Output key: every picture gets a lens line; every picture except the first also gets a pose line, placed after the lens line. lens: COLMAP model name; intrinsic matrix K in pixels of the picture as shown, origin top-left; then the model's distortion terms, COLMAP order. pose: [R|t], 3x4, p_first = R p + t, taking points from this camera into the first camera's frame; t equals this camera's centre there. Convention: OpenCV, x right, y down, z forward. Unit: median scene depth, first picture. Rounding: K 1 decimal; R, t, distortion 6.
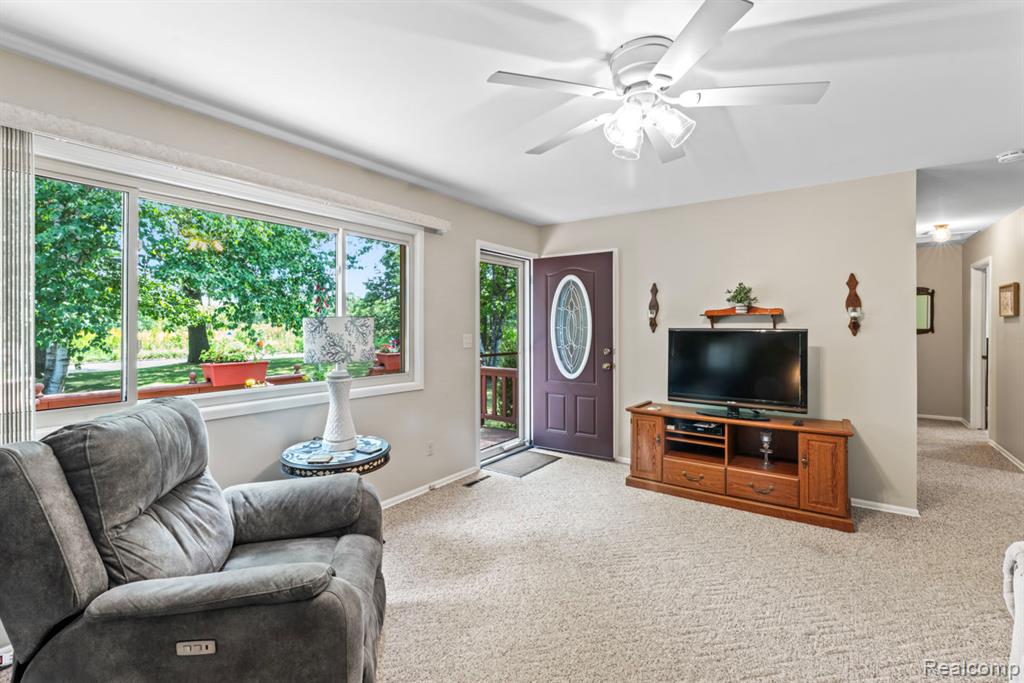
lens RADIAL K [[446.3, 0, 510.1], [0, 446.3, 331.4], [0, 0, 1]] dist [0.005418, 0.000360]
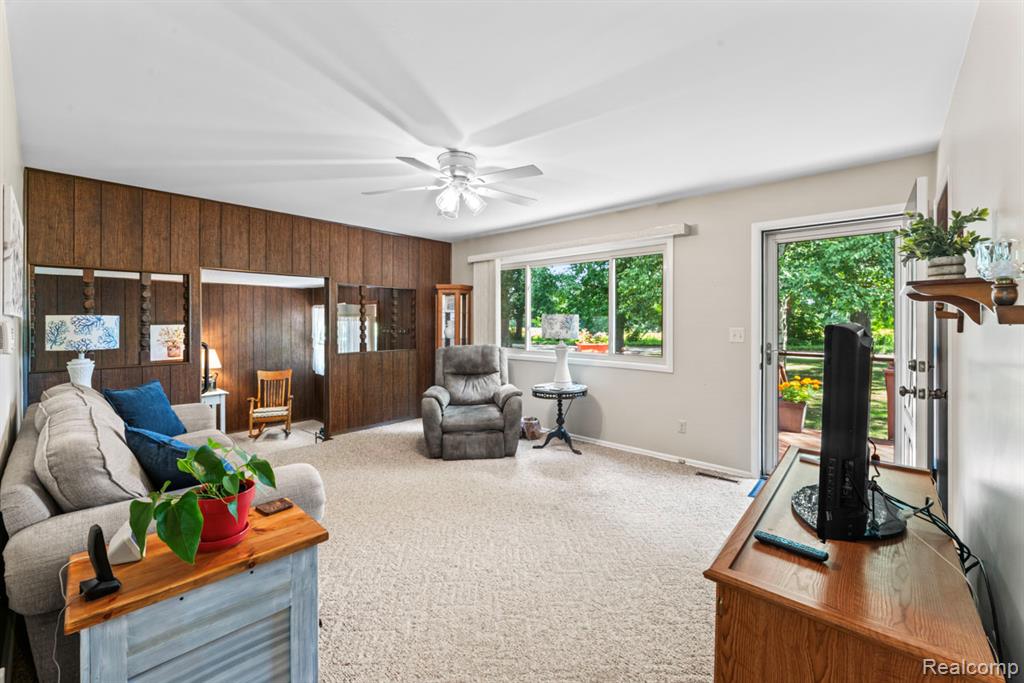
lens RADIAL K [[416.2, 0, 513.6], [0, 416.2, 323.7], [0, 0, 1]] dist [-0.004190, -0.000474]
pose [[-0.095794, 0.003363, -0.995395, 0.947451], [-0.008381, 0.999956, 0.004185, -0.001915], [0.995366, 0.008744, -0.095762, 0.694124]]
